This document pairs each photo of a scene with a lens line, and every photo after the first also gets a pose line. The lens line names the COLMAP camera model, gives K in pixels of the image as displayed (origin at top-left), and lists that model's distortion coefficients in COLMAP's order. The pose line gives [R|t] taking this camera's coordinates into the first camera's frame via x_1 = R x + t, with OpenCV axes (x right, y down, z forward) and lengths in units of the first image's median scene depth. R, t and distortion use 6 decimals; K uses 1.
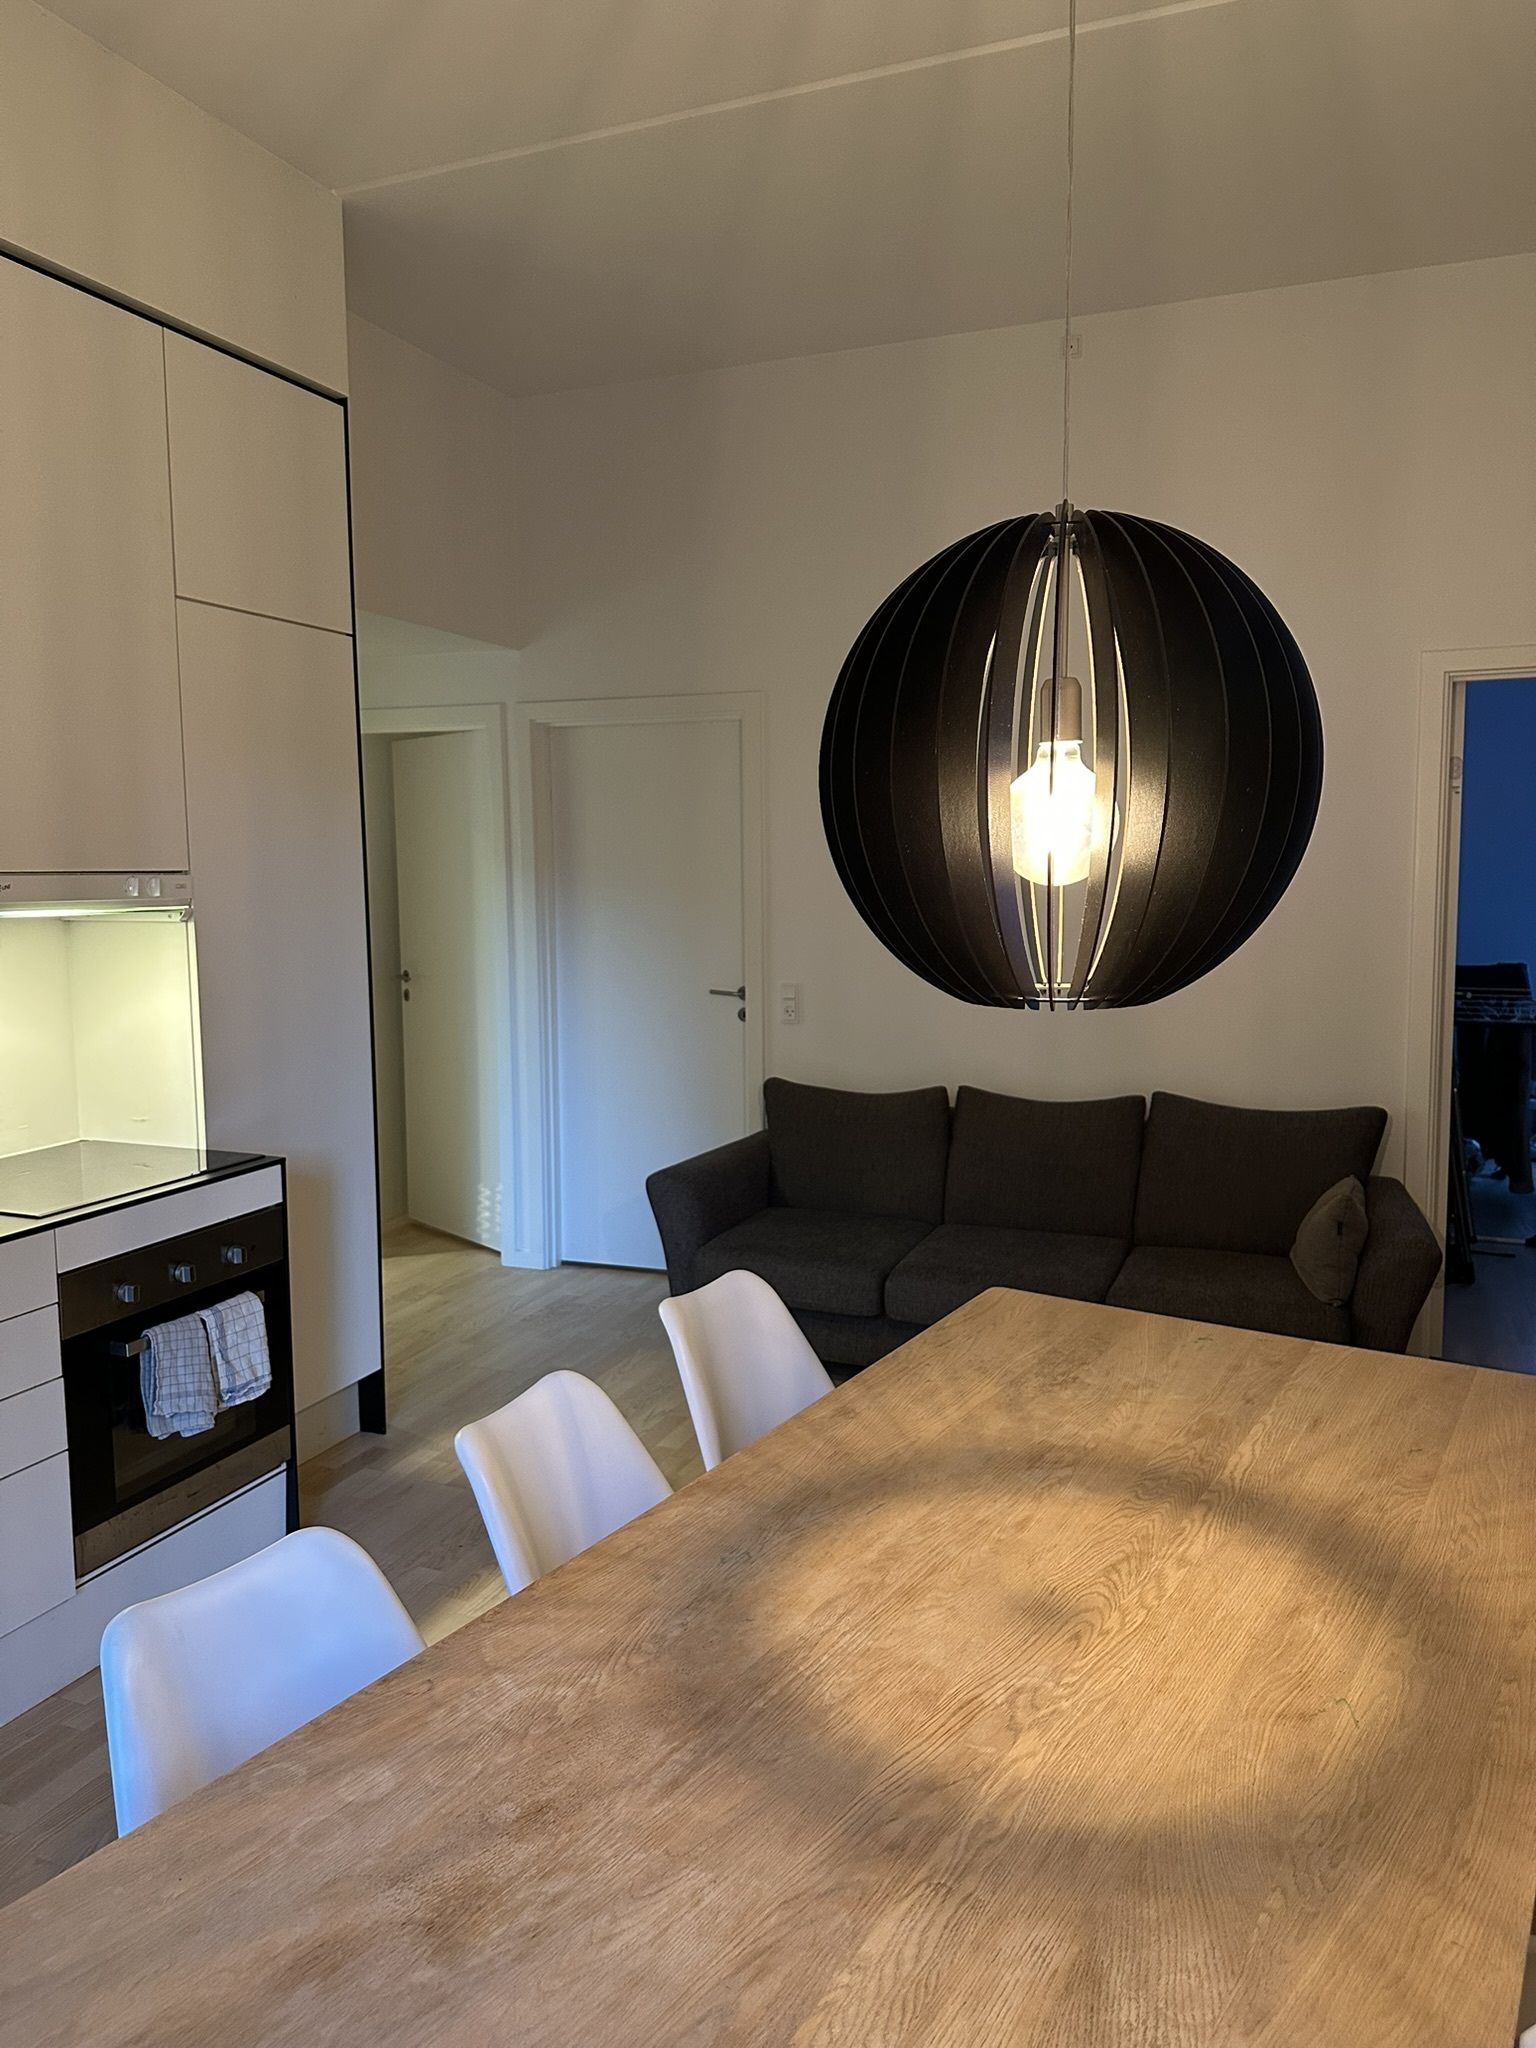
lens RADIAL K [[1443.9, 0, 769.8], [0, 1443.9, 1026.8], [0, 0, 1]] dist [0.006394, -0.010759]
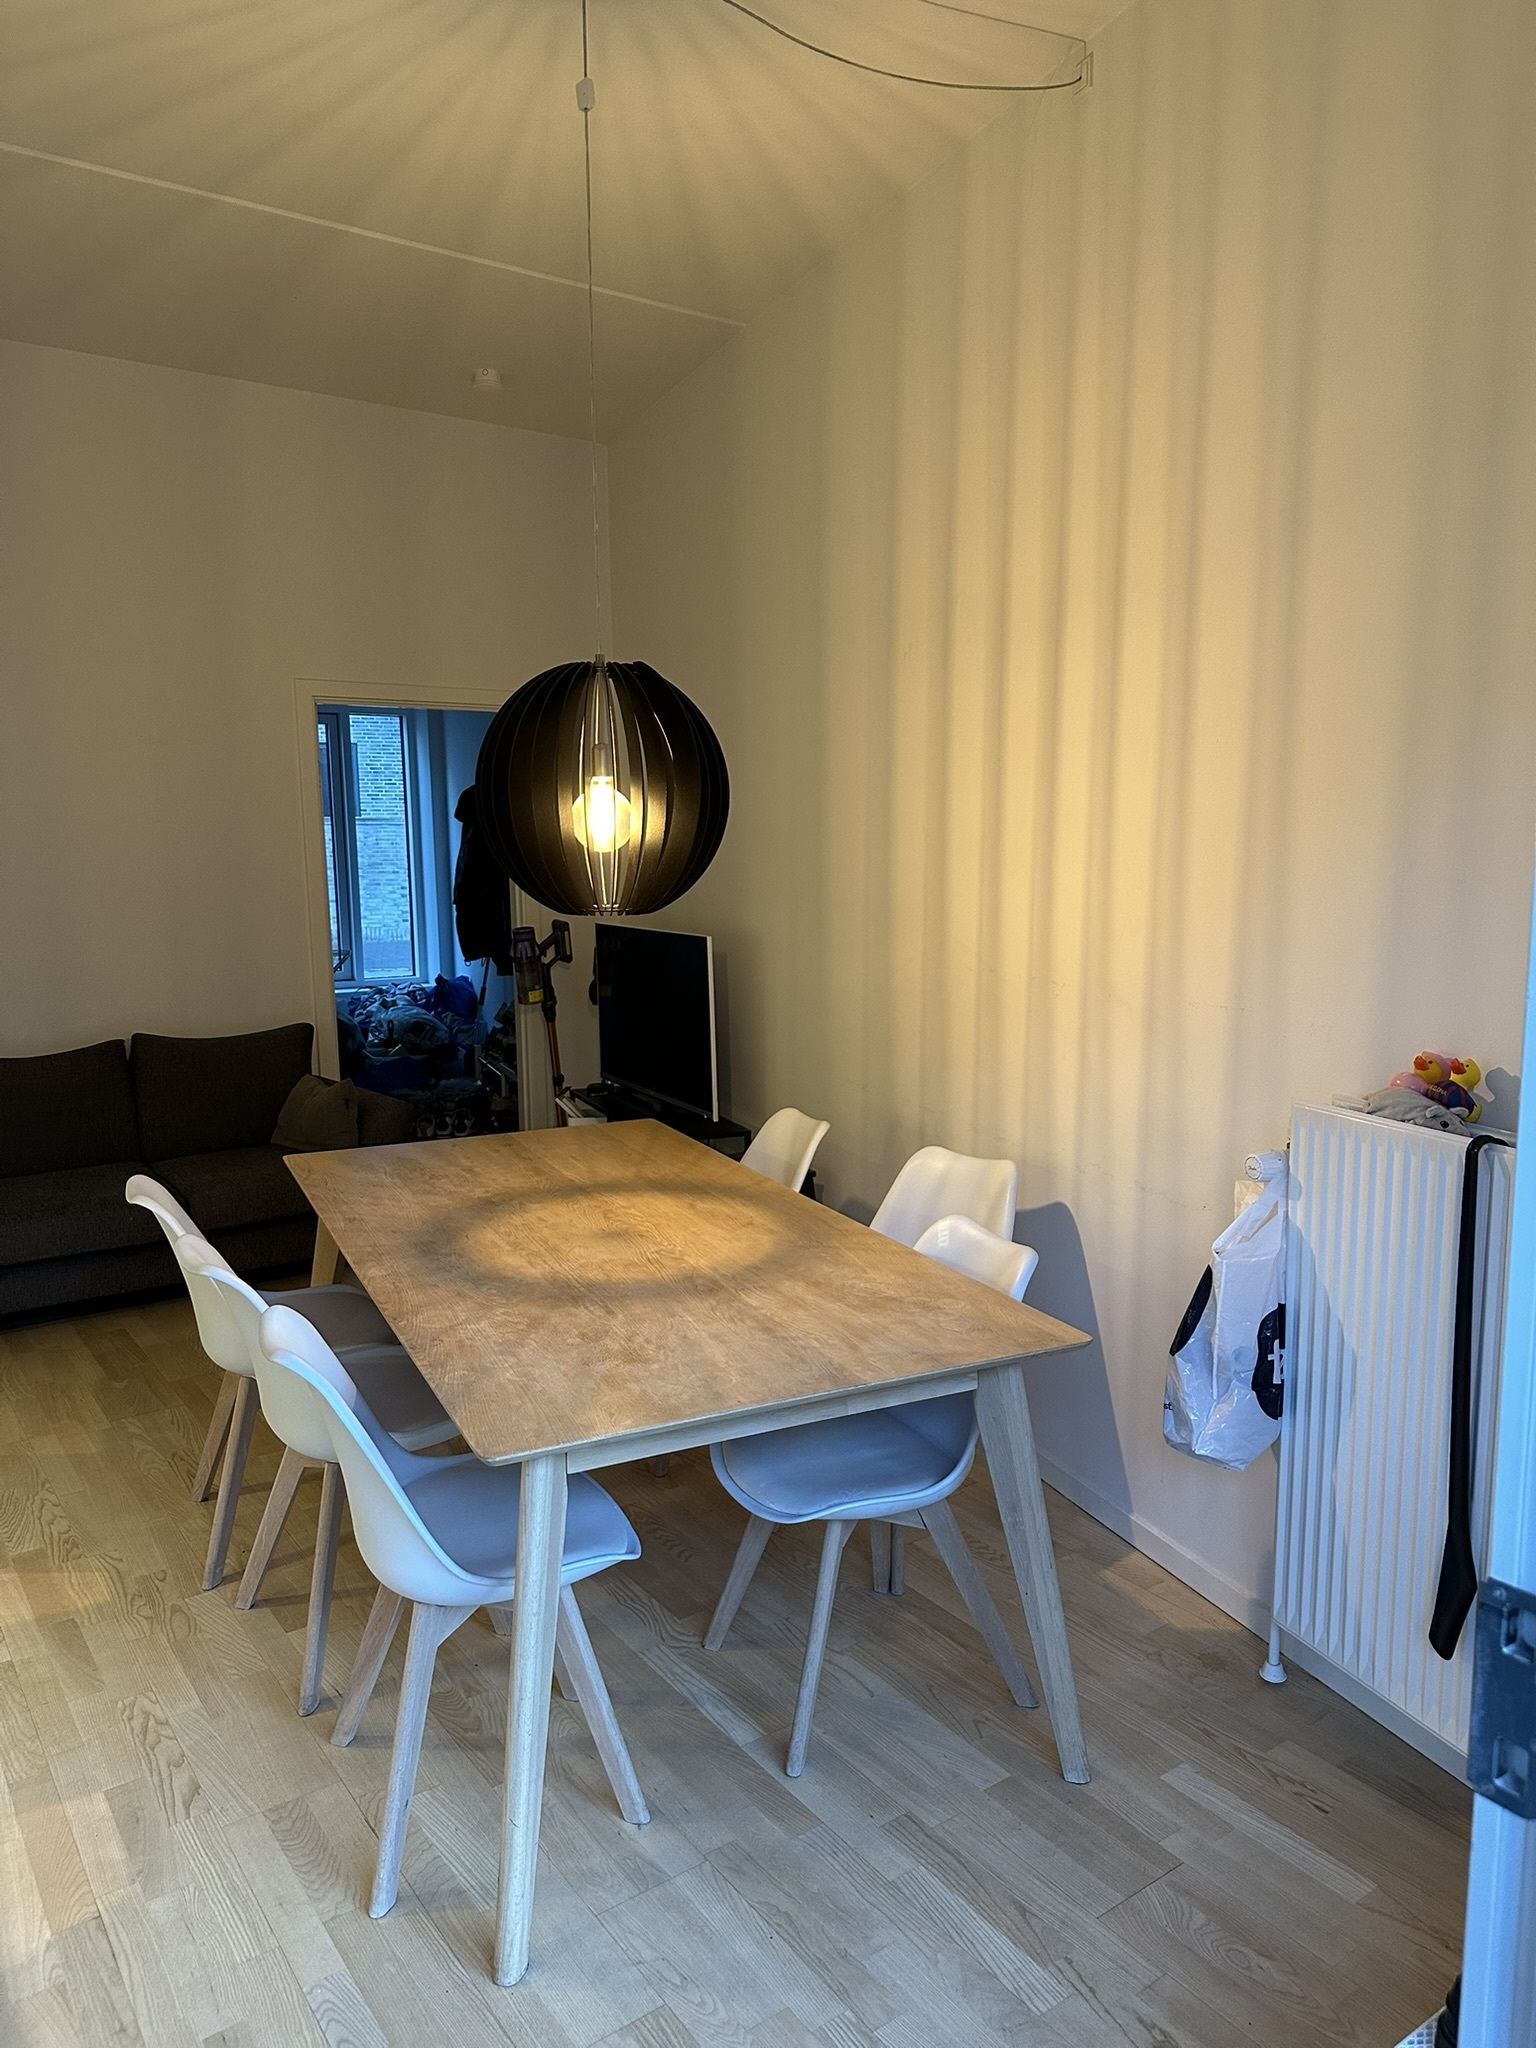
lens RADIAL K [[1443.9, 0, 769.8], [0, 1443.9, 1026.8], [0, 0, 1]] dist [0.006394, -0.010759]
pose [[0.530549, -0.115112, 0.839802, -1.352488], [0.100300, 0.992301, 0.072650, 0.016583], [-0.841699, 0.045688, 0.538010, -0.221878]]
